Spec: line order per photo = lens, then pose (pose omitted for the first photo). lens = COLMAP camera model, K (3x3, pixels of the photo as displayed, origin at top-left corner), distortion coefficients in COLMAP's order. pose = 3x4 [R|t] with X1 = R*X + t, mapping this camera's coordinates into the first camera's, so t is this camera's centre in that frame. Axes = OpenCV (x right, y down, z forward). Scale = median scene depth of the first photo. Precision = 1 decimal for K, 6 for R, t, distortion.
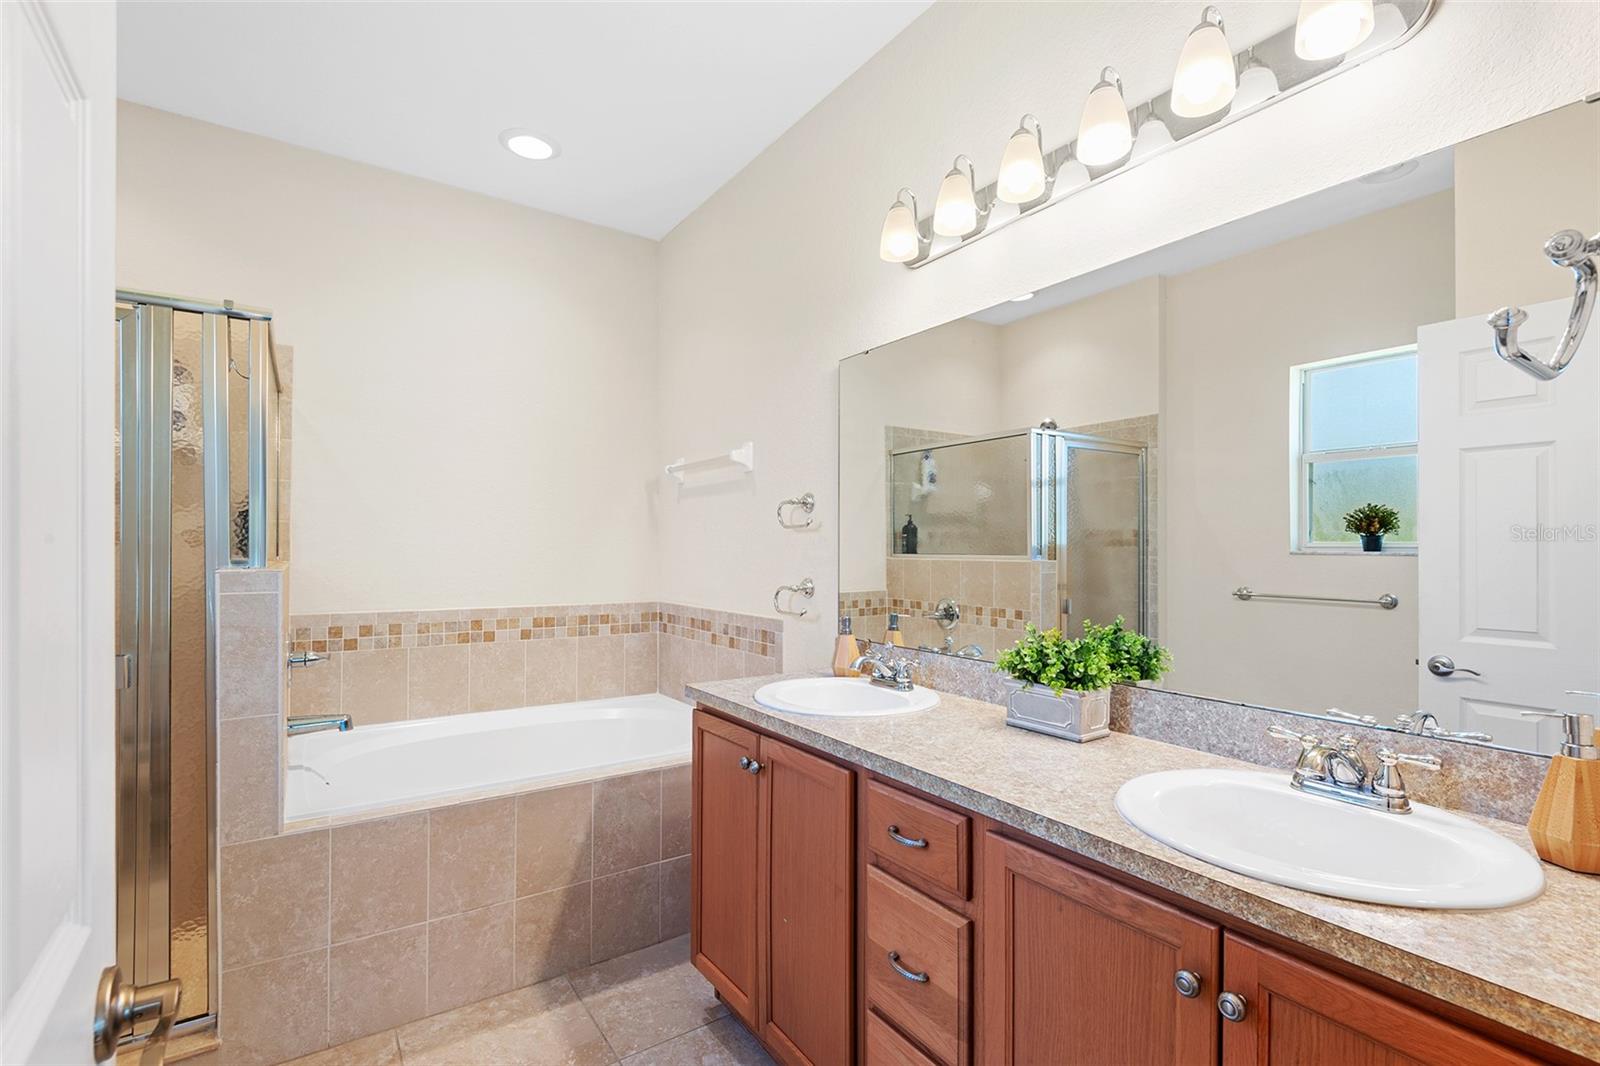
lens RADIAL K [[723.4, 0, 792.2], [0, 723.4, 547.3], [0, 0, 1]] dist [0.029053, -0.016573]
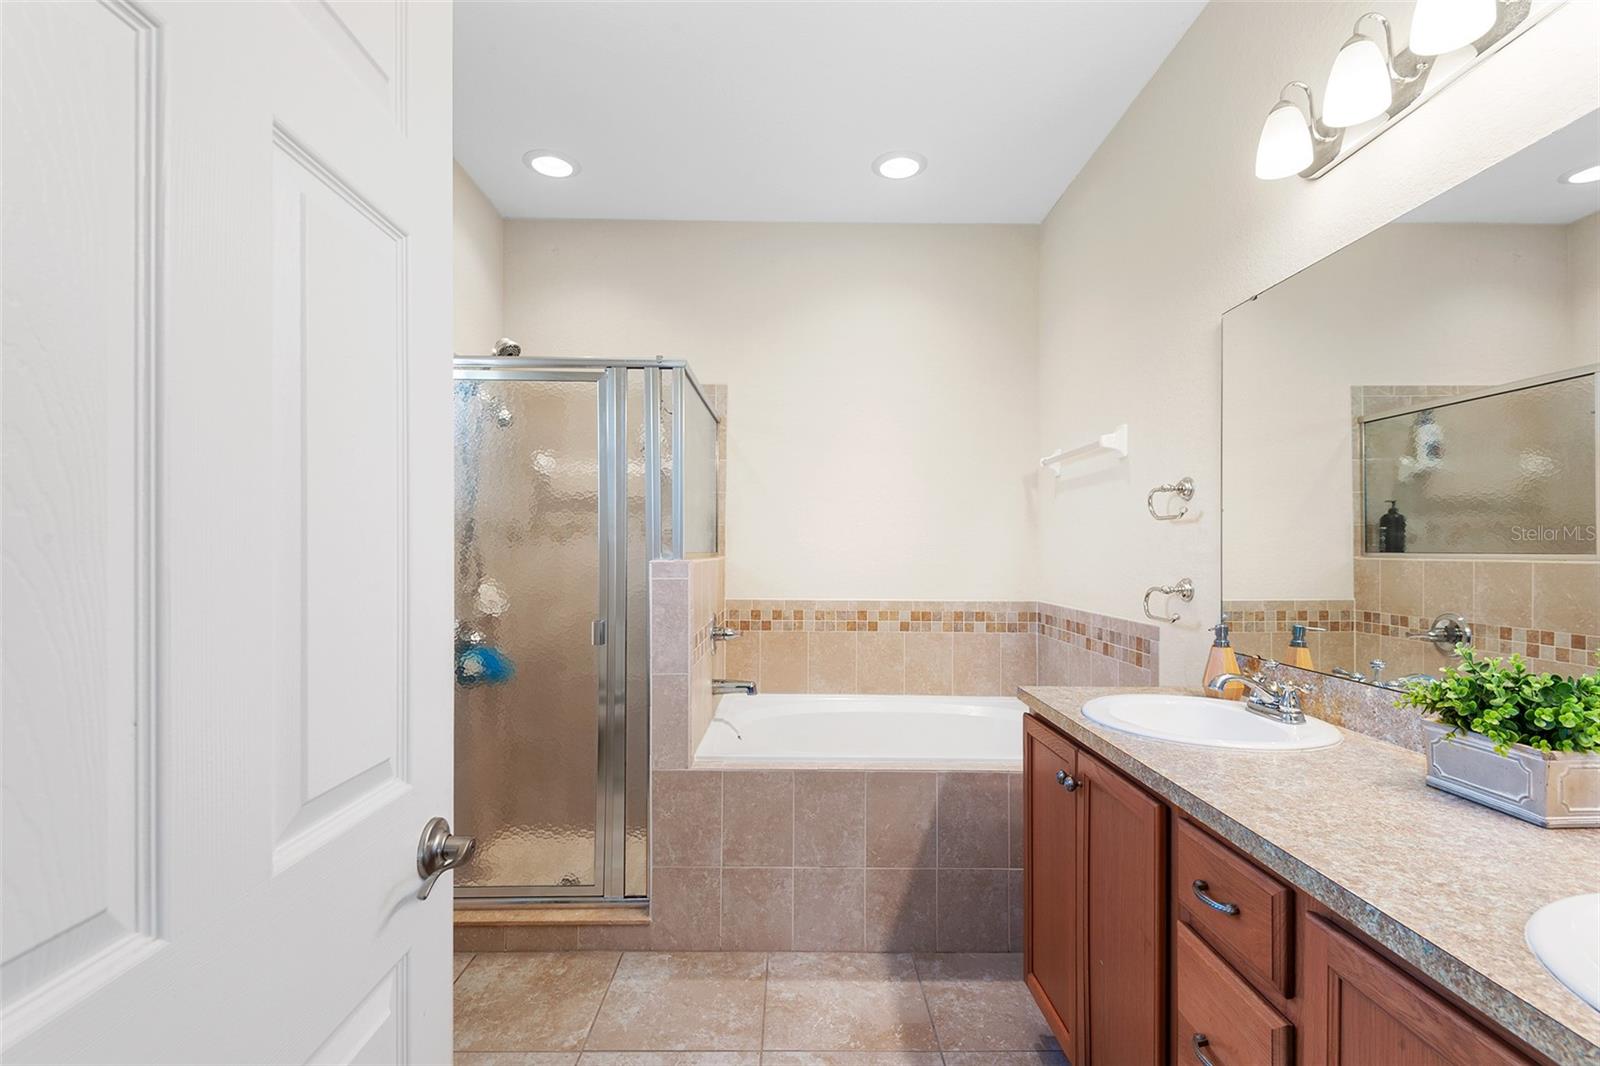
lens RADIAL K [[723.4, 0, 801.2], [0, 723.4, 548.1], [0, 0, 1]] dist [0.029053, -0.016573]
pose [[0.834669, -0.002095, -0.550748, 0.127740], [0.001808, 0.999998, -0.001063, 0.008261], [0.550749, -0.000108, 0.834671, 0.044438]]
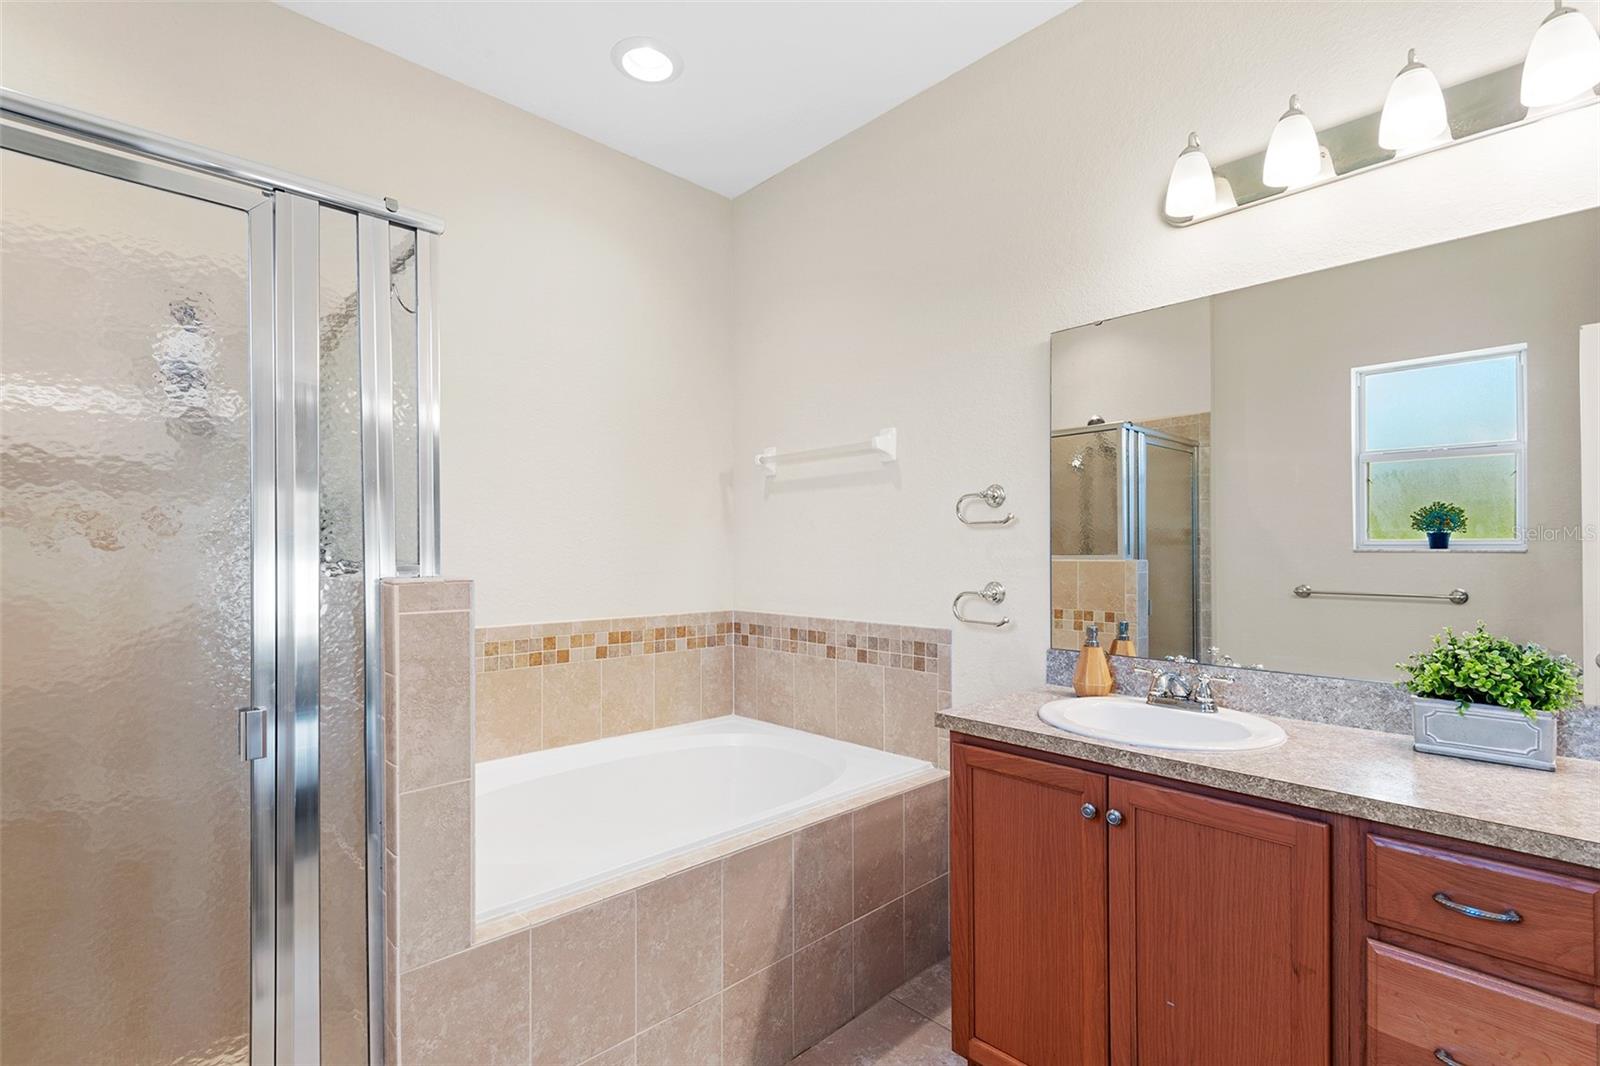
lens RADIAL K [[723.4, 0, 785.1], [0, 723.4, 549.2], [0, 0, 1]] dist [0.029053, -0.016573]
pose [[0.986433, -0.004786, 0.164097, -0.413547], [0.004662, 0.999988, 0.001137, 0.000703], [-0.164100, -0.000356, 0.986444, 0.191891]]
